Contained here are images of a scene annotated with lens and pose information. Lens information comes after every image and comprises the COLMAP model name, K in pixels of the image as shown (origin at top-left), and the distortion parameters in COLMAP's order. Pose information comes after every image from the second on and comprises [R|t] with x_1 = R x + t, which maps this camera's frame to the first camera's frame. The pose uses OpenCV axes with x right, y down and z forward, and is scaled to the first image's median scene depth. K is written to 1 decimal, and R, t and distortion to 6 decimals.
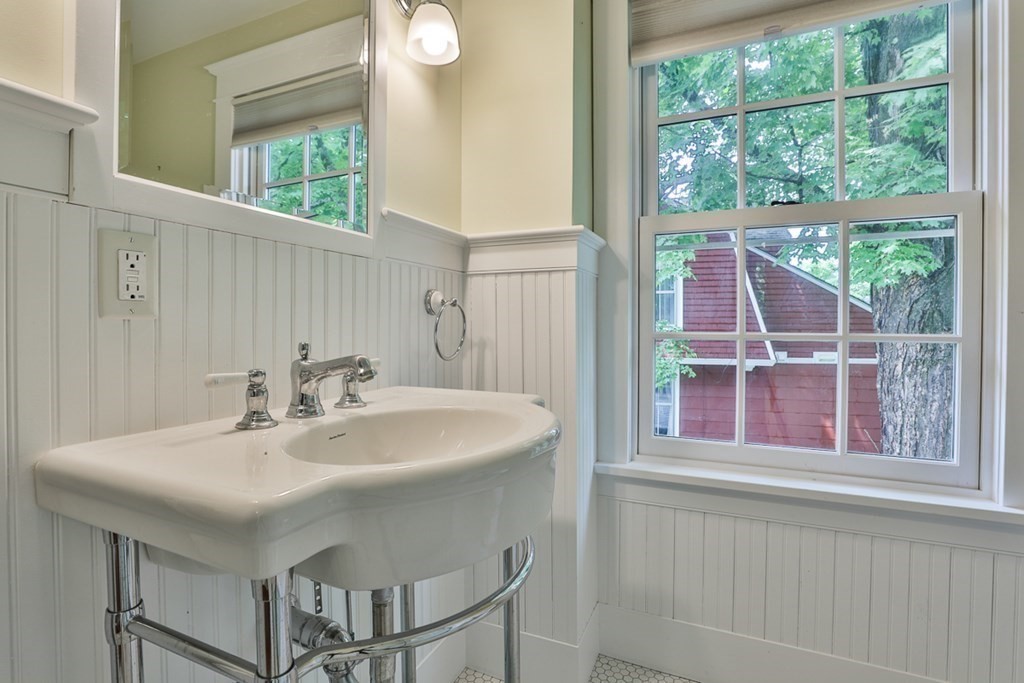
lens RADIAL K [[490.3, 0, 516.7], [0, 490.3, 330.3], [0, 0, 1]] dist [-0.035077, 0.000817]
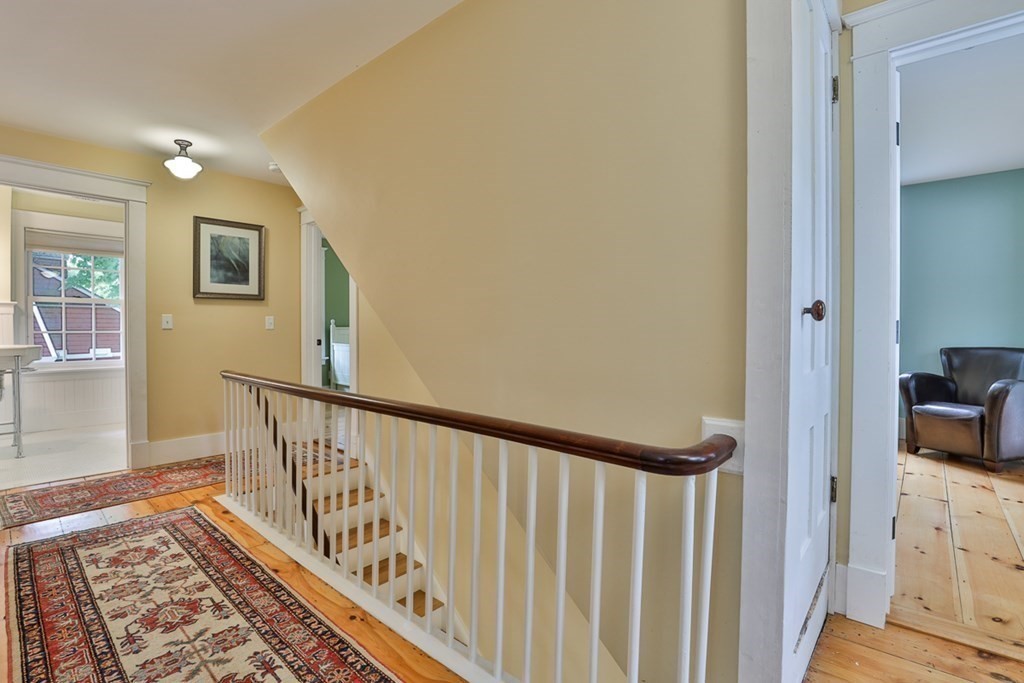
lens RADIAL K [[472.2, 0, 514.6], [0, 472.2, 338.0], [0, 0, 1]] dist [-0.044306, 0.011405]
pose [[0.279064, -0.023676, 0.959981, -1.926045], [0.008371, 0.999718, 0.022222, 0.014628], [-0.960236, 0.001834, 0.279183, -3.285231]]
